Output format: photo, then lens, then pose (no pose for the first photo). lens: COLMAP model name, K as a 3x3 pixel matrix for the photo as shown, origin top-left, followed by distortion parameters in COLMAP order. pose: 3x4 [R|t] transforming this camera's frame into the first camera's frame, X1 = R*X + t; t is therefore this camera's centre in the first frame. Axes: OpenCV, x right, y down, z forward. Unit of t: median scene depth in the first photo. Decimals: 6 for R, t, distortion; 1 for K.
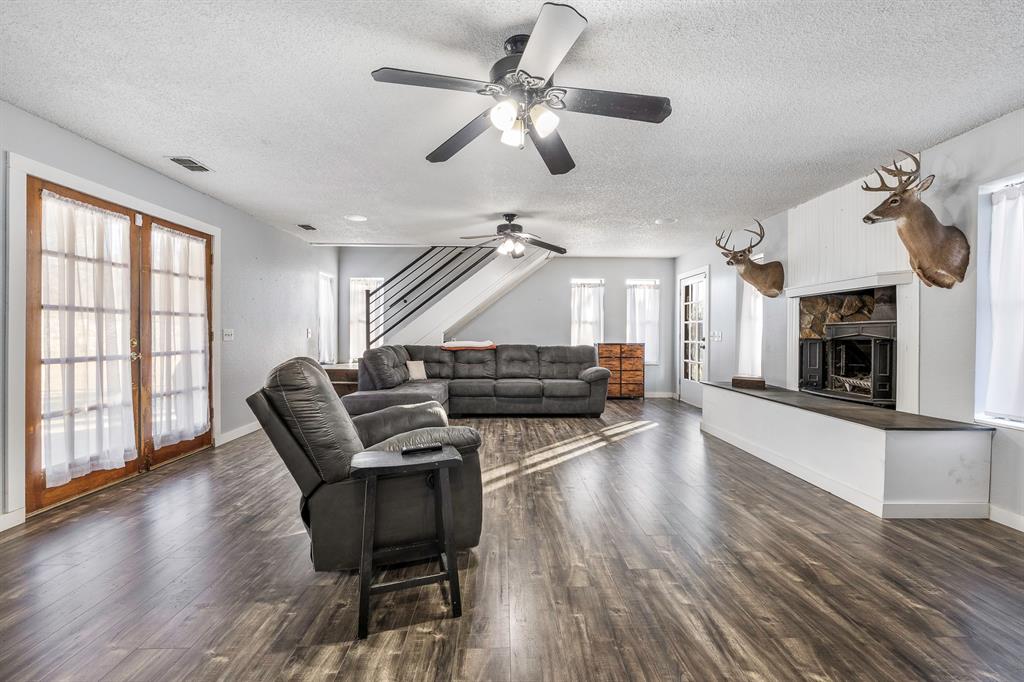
lens RADIAL K [[436.2, 0, 512.0], [0, 436.2, 341.0], [0, 0, 1]] dist [0.000754, 0.000056]
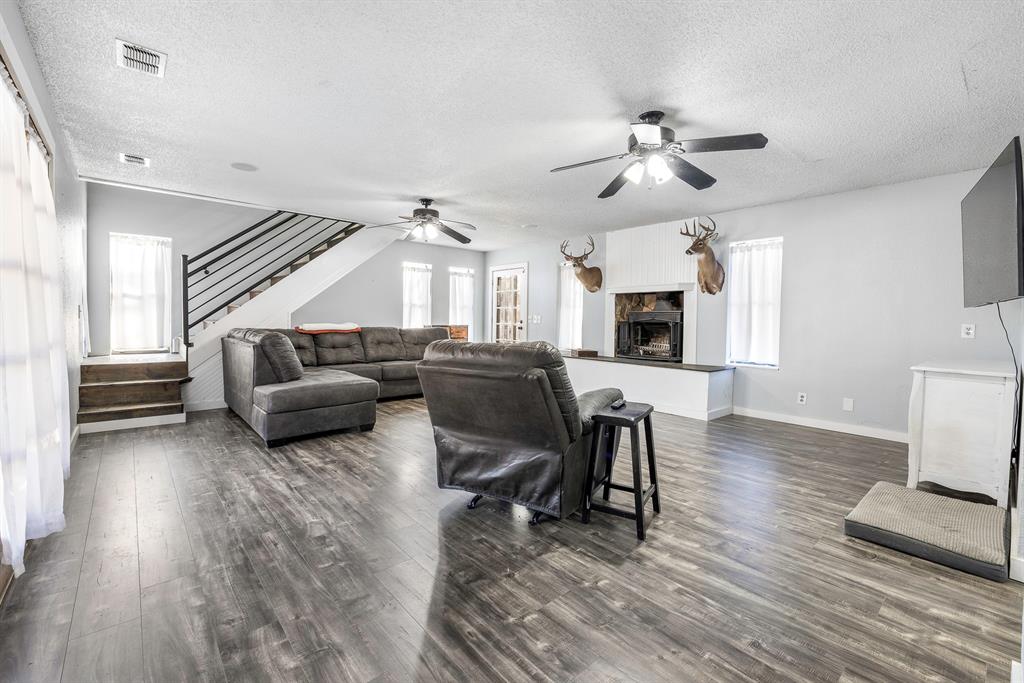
lens RADIAL K [[439.2, 0, 512.0], [0, 439.2, 341.5], [0, 0, 1]] dist [-0.000225, 0.000002]
pose [[0.763690, -0.028204, 0.644967, -0.546615], [0.000326, 0.999062, 0.043301, -0.002423], [-0.645583, -0.032858, 0.762983, 0.079608]]
